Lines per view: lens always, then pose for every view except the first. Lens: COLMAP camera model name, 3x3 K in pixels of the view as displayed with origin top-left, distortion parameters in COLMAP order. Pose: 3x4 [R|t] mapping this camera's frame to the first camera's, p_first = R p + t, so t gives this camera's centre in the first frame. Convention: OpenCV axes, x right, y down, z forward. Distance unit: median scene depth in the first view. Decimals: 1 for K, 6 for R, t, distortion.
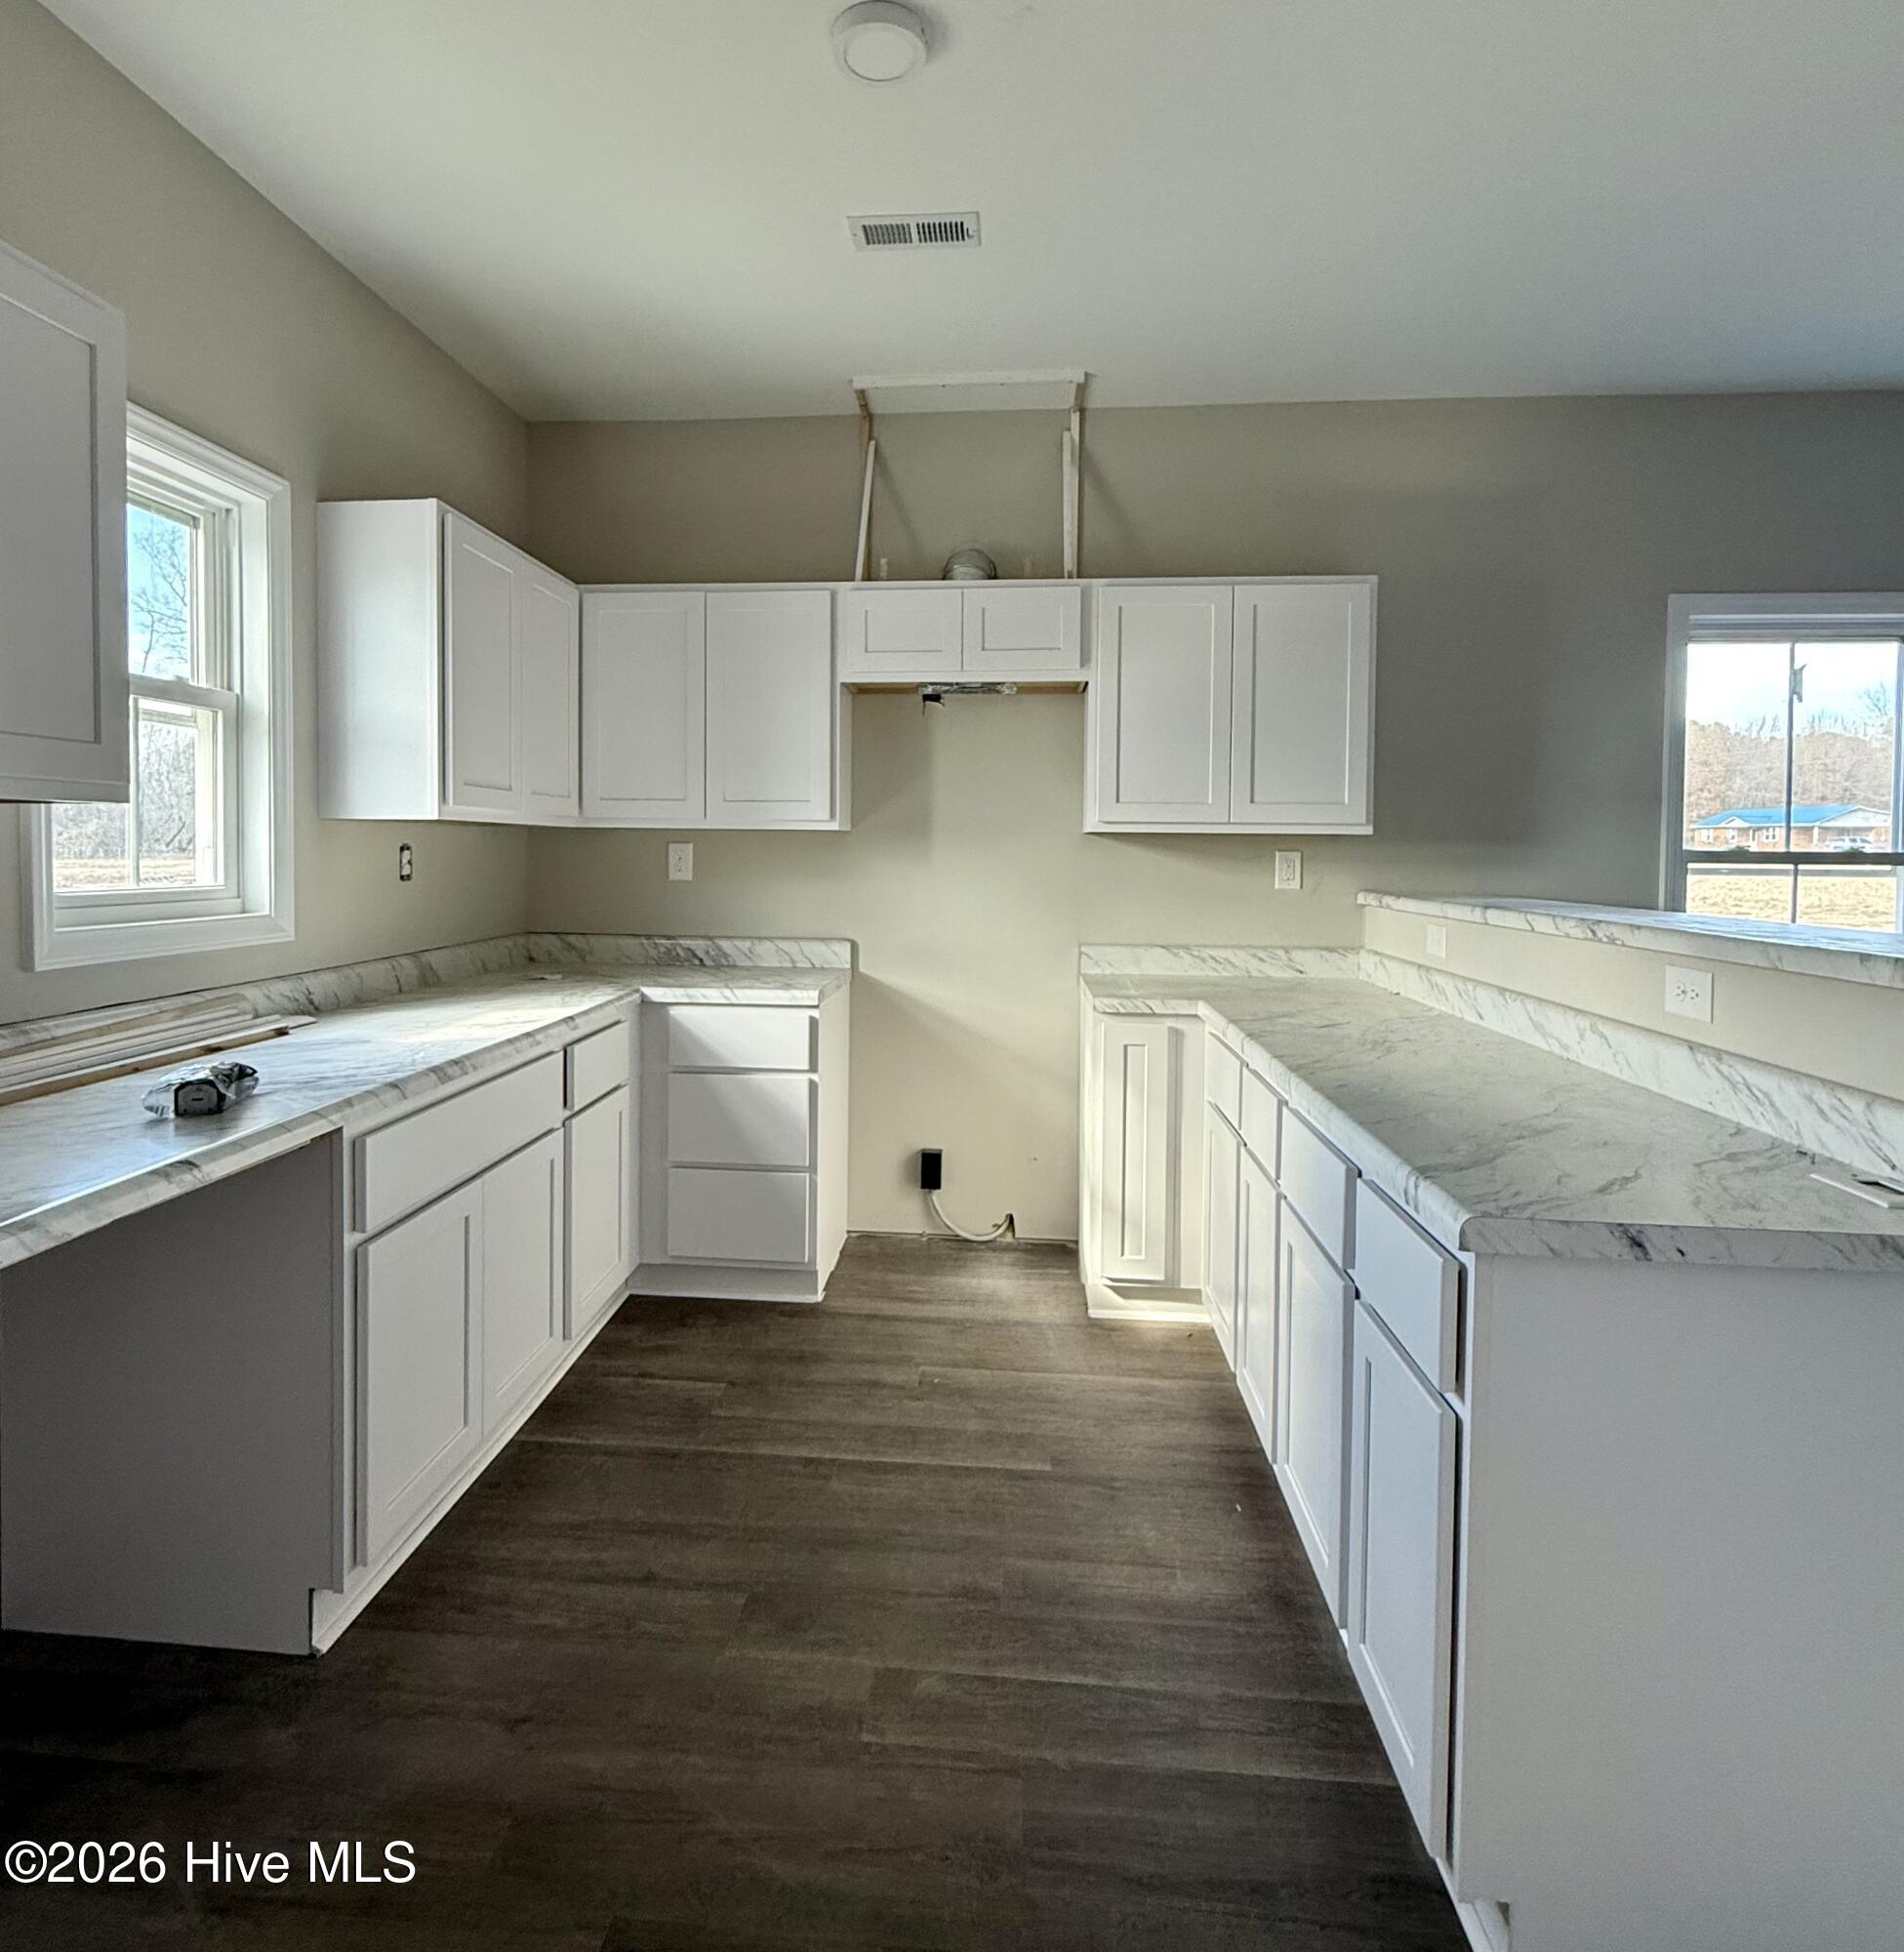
lens RADIAL K [[1121.5, 0, 918.2], [0, 1121.5, 872.5], [0, 0, 1]] dist [-0.003800, 0.001856]
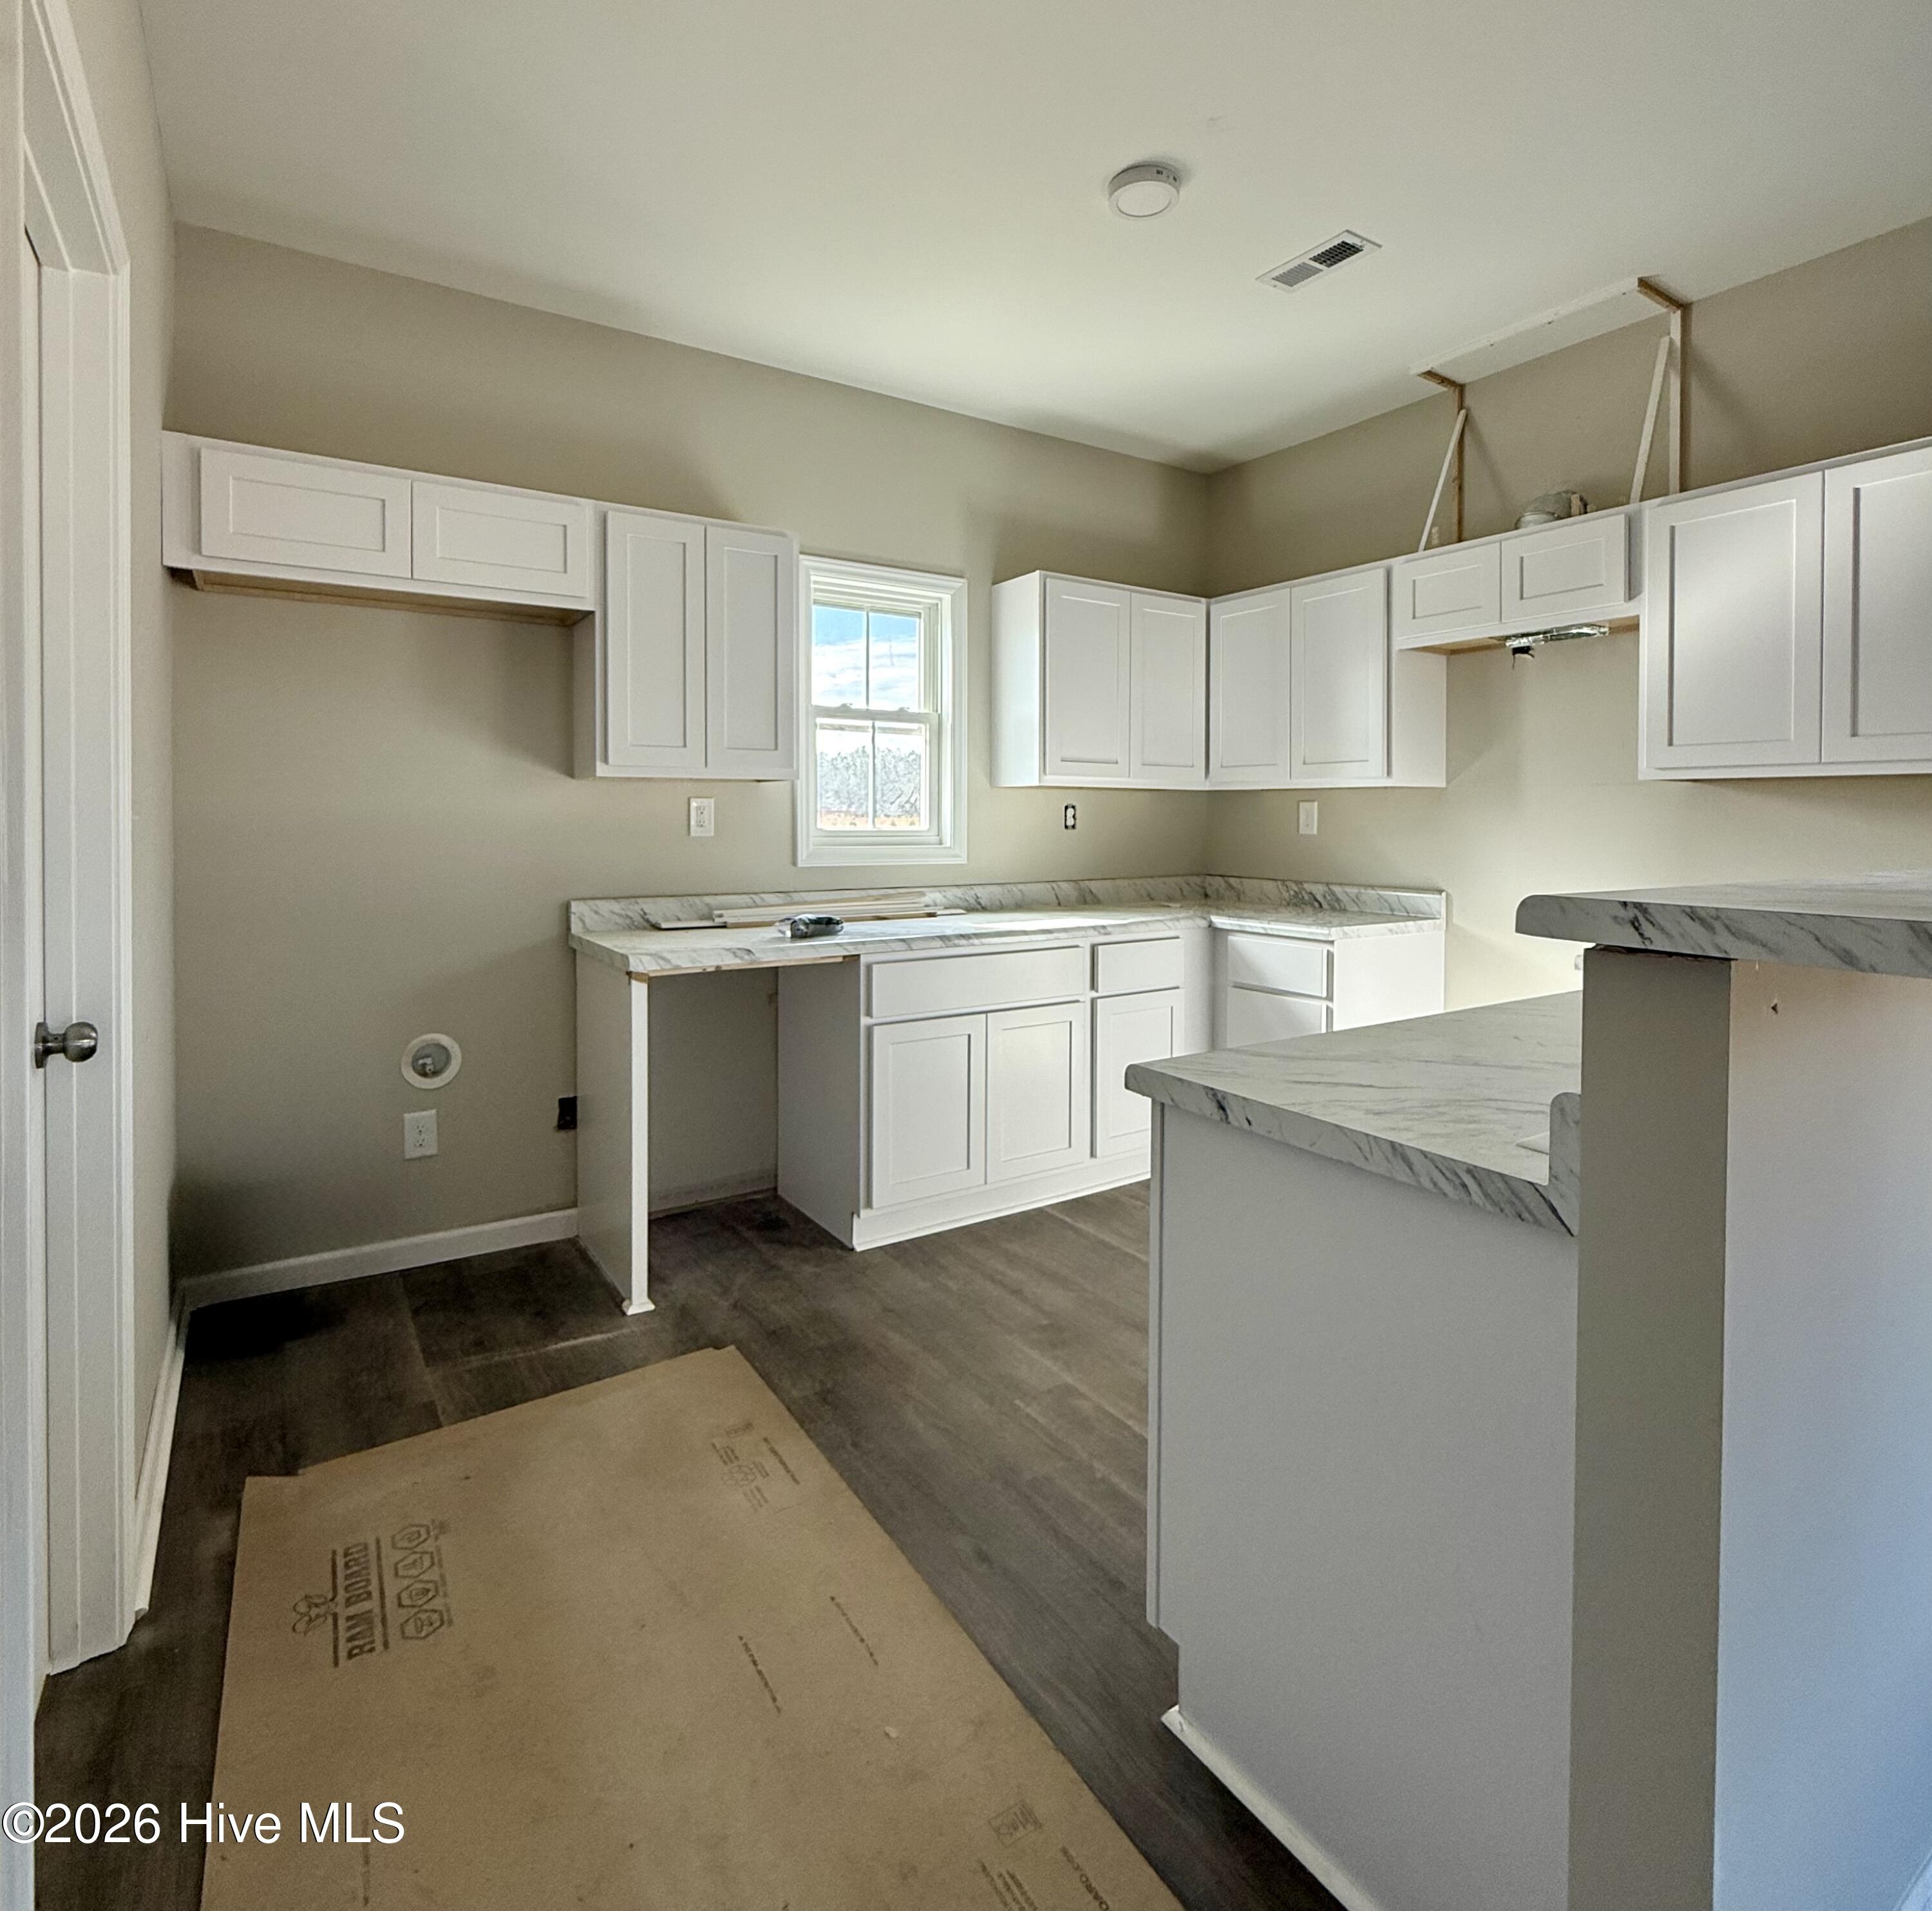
lens RADIAL K [[1063.7, 0, 947.7], [0, 1063.7, 824.4], [0, 0, 1]] dist [-0.005493, -0.000015]
pose [[0.616690, -0.001436, -0.787205, 0.556120], [-0.014262, 0.999814, -0.012996, 0.022239], [0.787077, 0.019242, 0.616555, 0.033949]]
